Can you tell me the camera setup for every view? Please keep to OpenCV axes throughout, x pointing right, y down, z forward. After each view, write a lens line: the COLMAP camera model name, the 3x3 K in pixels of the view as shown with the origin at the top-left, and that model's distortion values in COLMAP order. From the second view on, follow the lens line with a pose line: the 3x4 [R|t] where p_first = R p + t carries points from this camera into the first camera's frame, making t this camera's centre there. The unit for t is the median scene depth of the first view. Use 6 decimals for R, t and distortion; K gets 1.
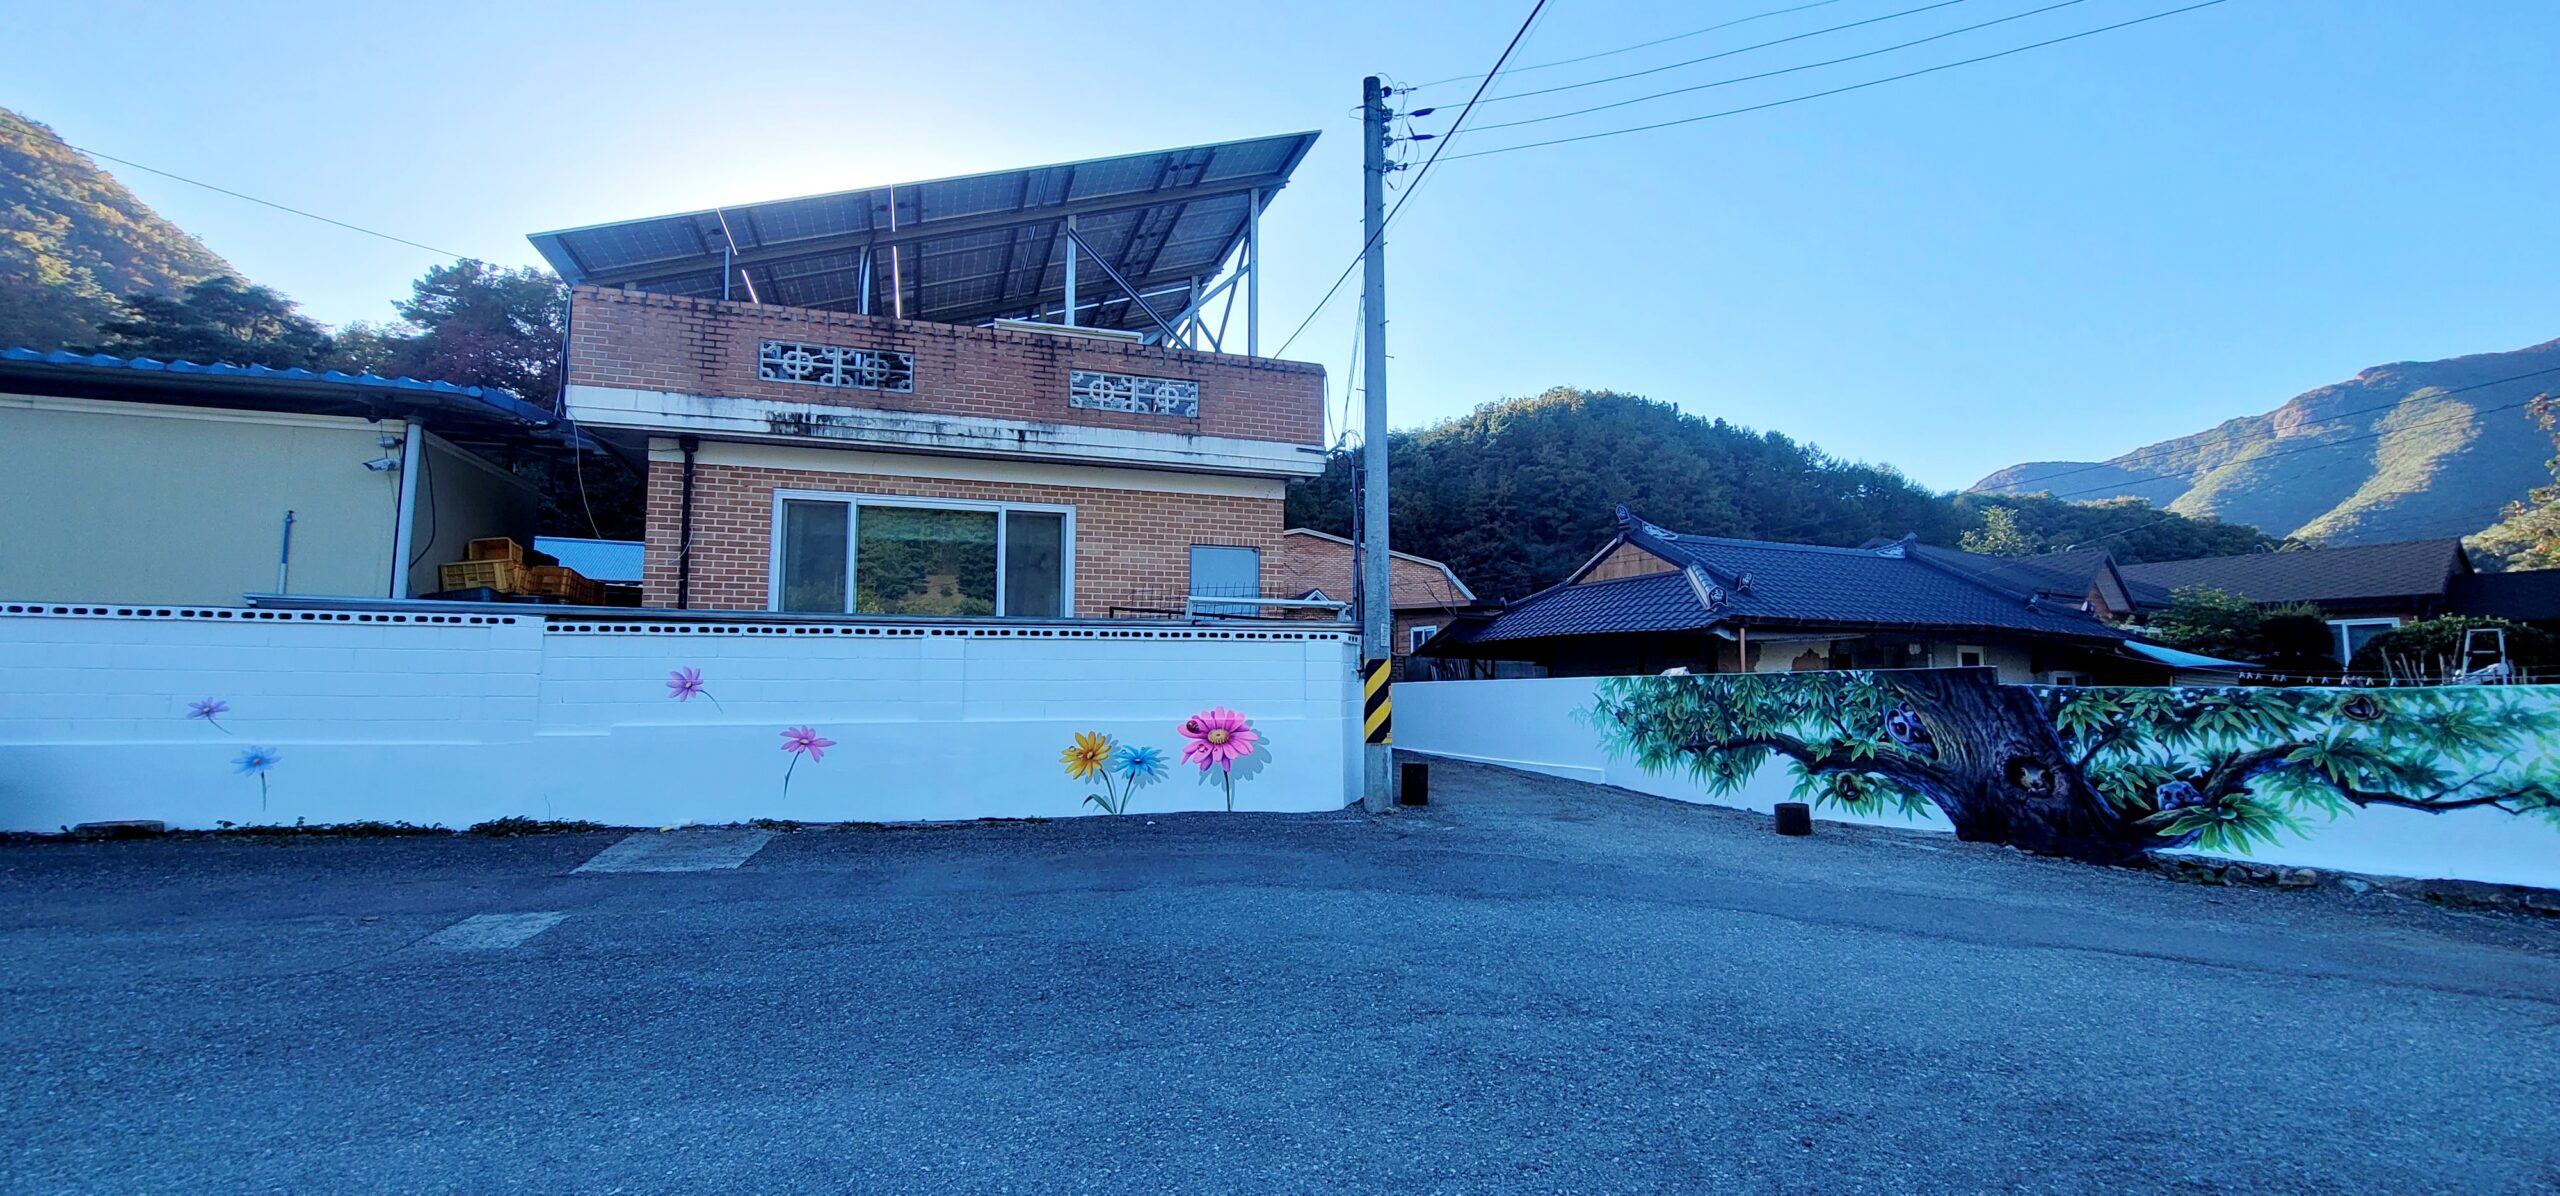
lens RADIAL K [[909.2, 0, 1274.6], [0, 909.2, 598.0], [0, 0, 1]] dist [-0.000229, -0.000083]
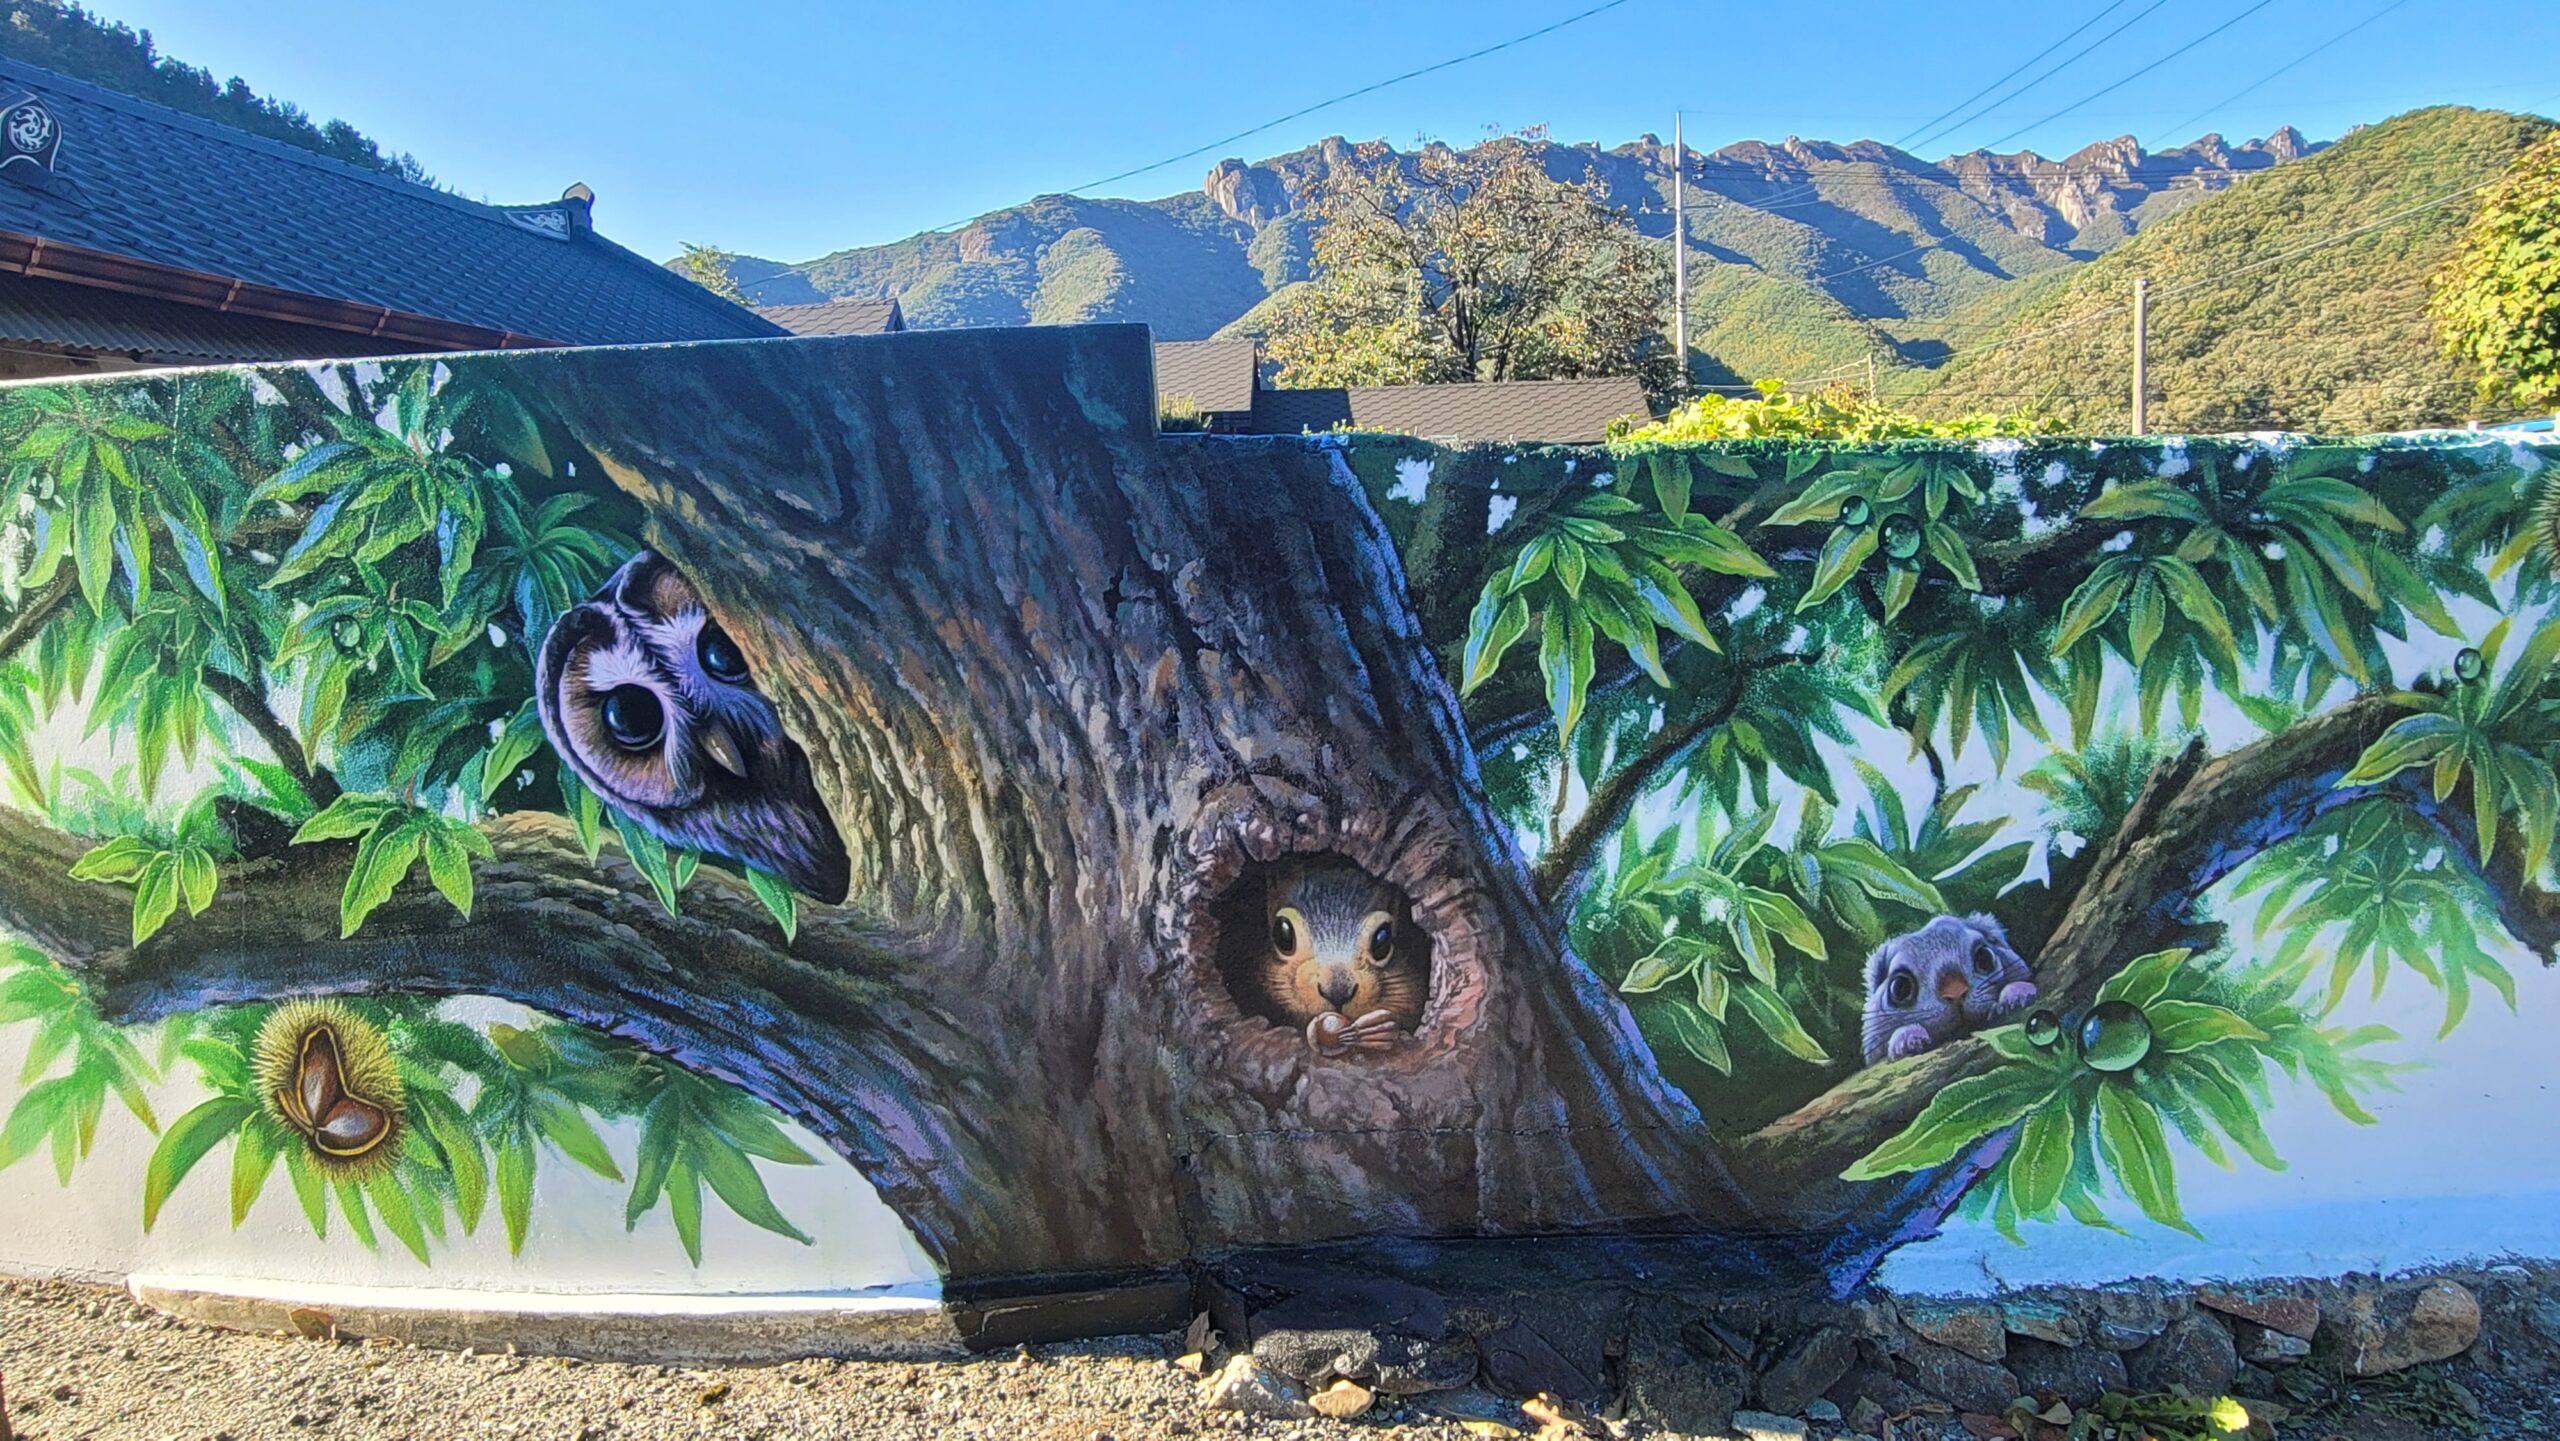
lens RADIAL K [[1279.5, 0, 1279.6], [0, 1279.5, 714.5], [0, 0, 1]] dist [-0.003888, -0.000803]
pose [[0.441210, -0.121140, 0.889190, 0.528251], [-0.072281, 0.982831, 0.169763, 0.093669], [-0.894488, -0.139173, 0.424879, 0.785588]]
